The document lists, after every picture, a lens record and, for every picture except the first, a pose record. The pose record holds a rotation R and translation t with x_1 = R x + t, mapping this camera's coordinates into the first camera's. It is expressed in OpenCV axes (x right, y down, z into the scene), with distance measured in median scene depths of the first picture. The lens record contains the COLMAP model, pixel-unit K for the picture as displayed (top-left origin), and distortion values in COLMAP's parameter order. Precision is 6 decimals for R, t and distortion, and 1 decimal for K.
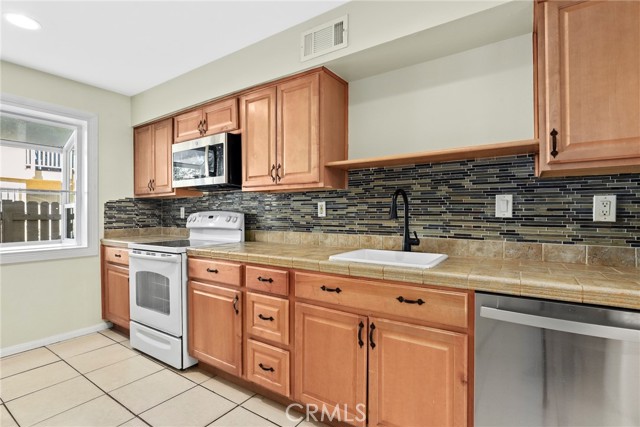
lens RADIAL K [[312.8, 0, 324.5], [0, 312.8, 211.1], [0, 0, 1]] dist [-0.001663, -0.000167]
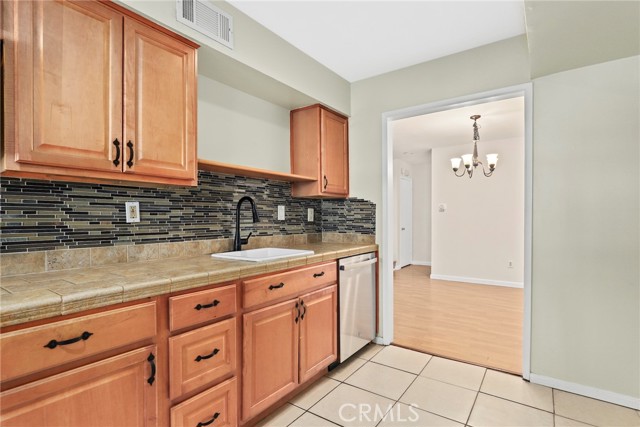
lens RADIAL K [[312.8, 0, 323.8], [0, 312.8, 218.7], [0, 0, 1]] dist [-0.001663, -0.000167]
pose [[0.029906, -0.003759, 0.999546, -0.804006], [-0.005249, 0.999979, 0.003918, 0.004713], [-0.999539, -0.005364, 0.029886, 0.599198]]
